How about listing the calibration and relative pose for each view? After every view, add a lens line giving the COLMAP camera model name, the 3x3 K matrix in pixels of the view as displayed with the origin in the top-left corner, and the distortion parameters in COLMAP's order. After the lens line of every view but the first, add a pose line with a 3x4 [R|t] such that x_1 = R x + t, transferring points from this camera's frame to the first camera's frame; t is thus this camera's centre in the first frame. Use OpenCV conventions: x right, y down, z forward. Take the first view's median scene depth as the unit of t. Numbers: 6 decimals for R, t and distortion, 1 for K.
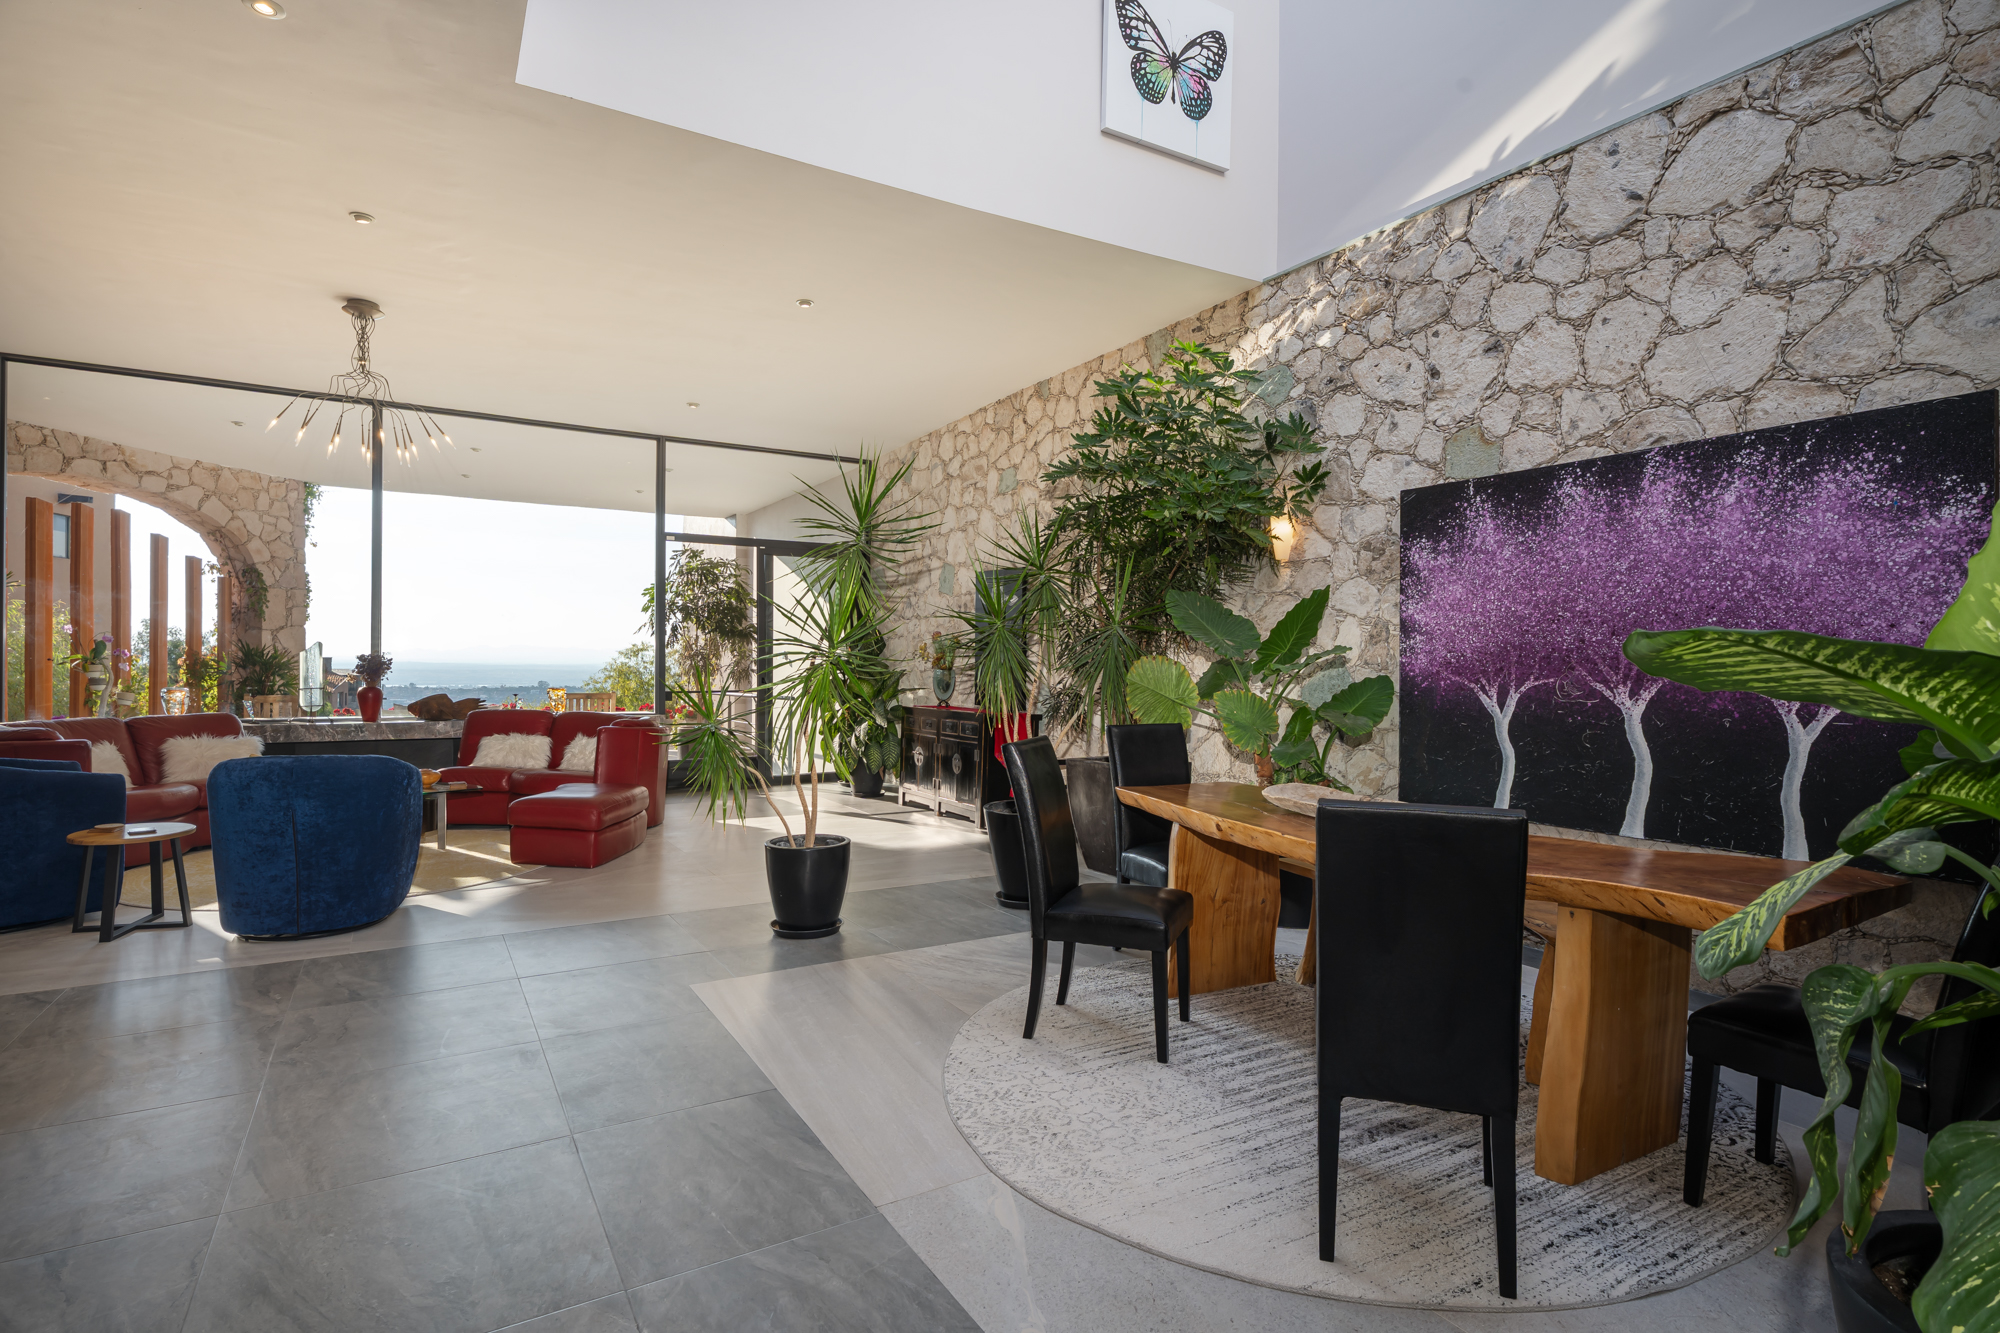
lens RADIAL K [[977.4, 0, 1000.0], [0, 977.4, 666.5], [0, 0, 1]] dist [-0.000632, -0.001173]
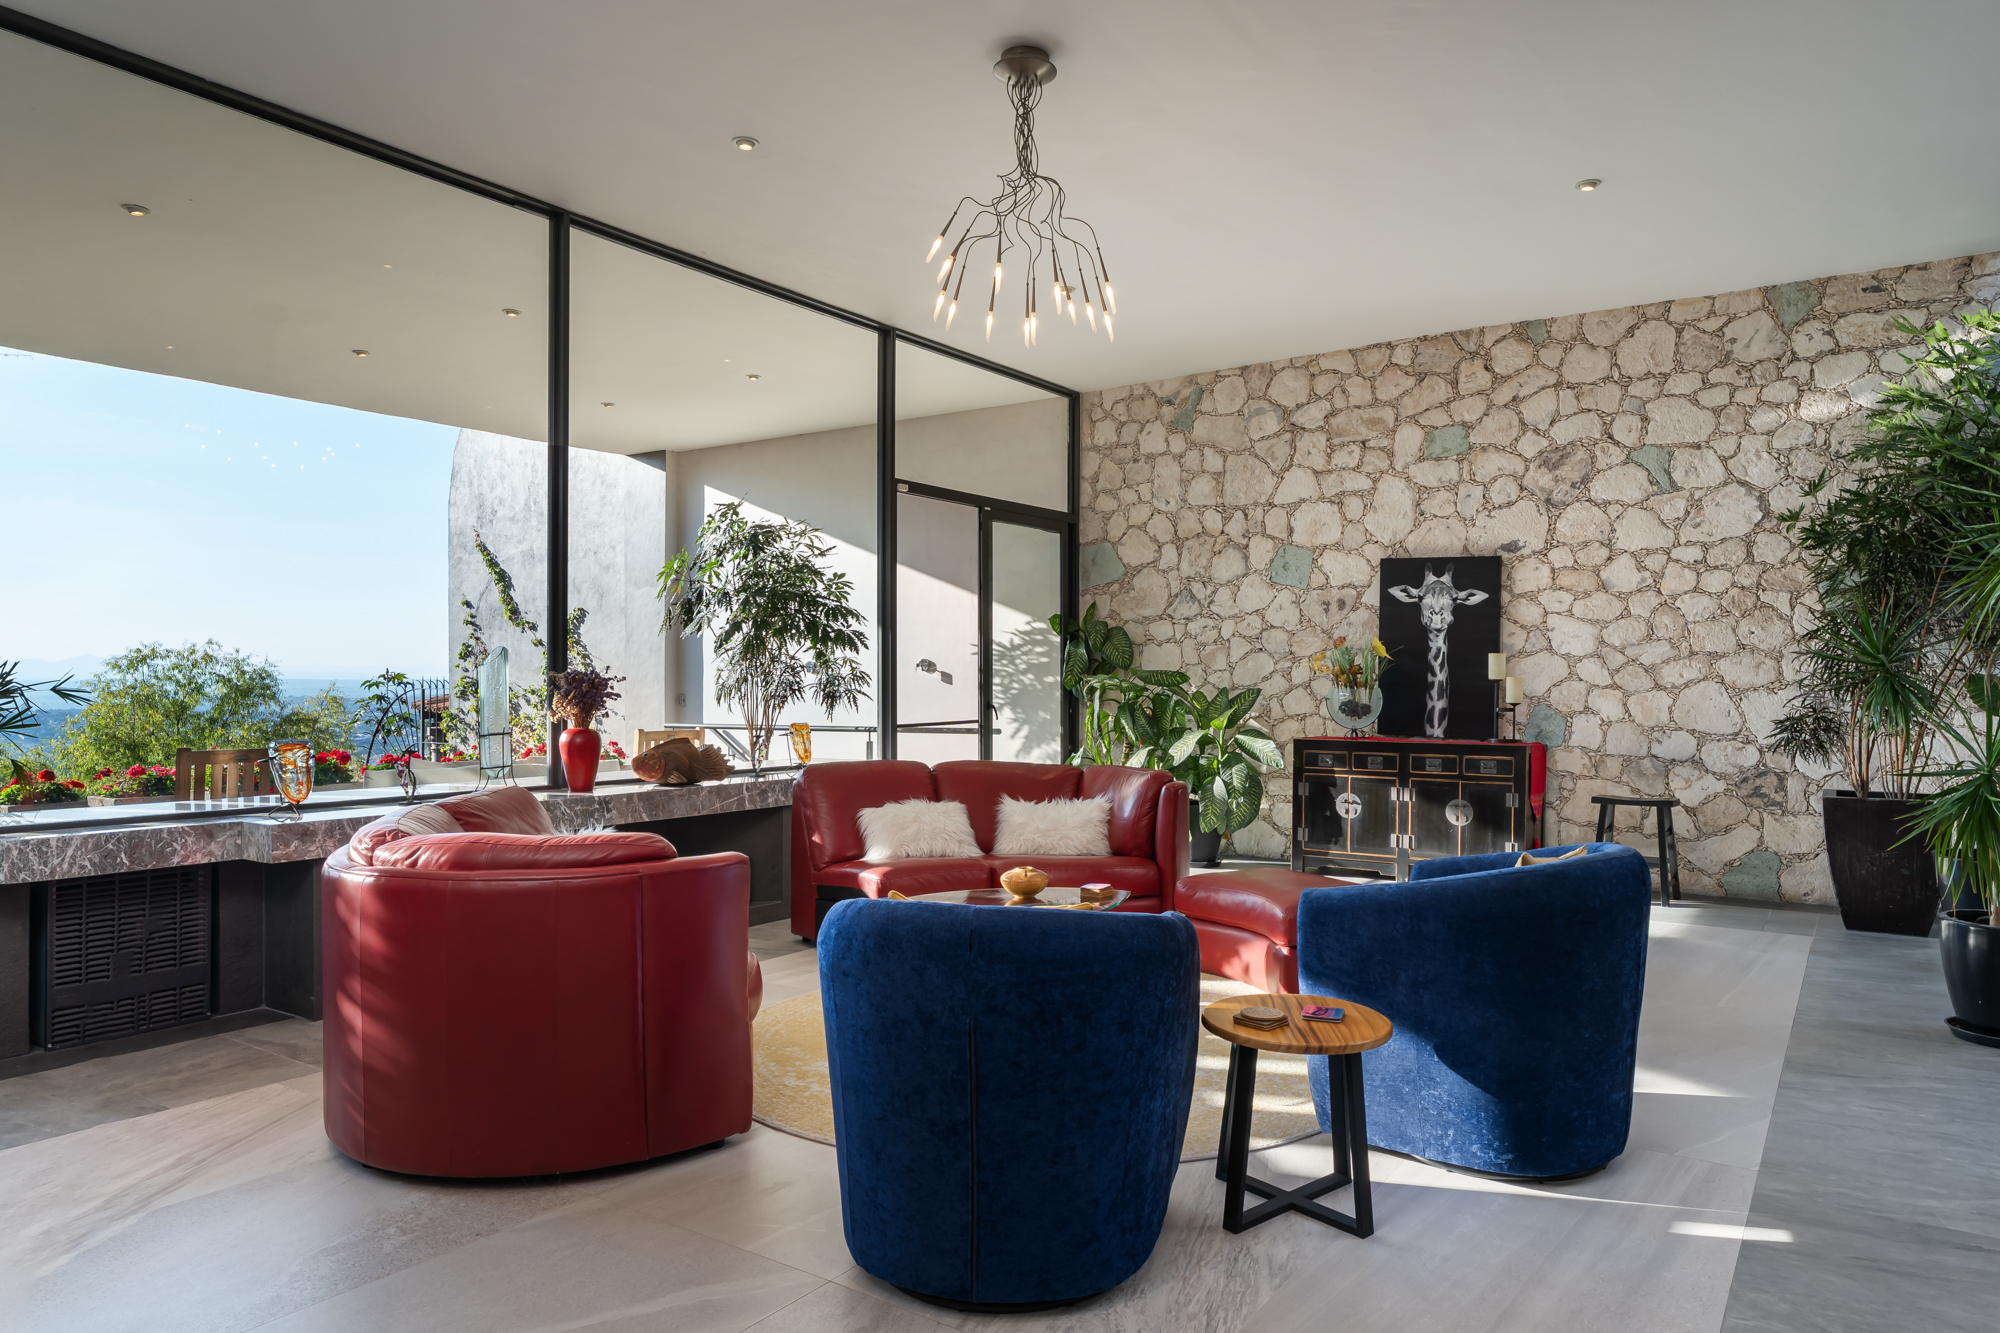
lens RADIAL K [[1249.7, 0, 1057.7], [0, 1249.7, 675.0], [0, 0, 1]] dist [-0.006656, 0.000296]
pose [[0.903751, -0.004451, 0.428035, -1.271560], [0.005343, 0.999985, -0.000882, -0.013818], [-0.428025, 0.003084, 0.903762, 0.446145]]
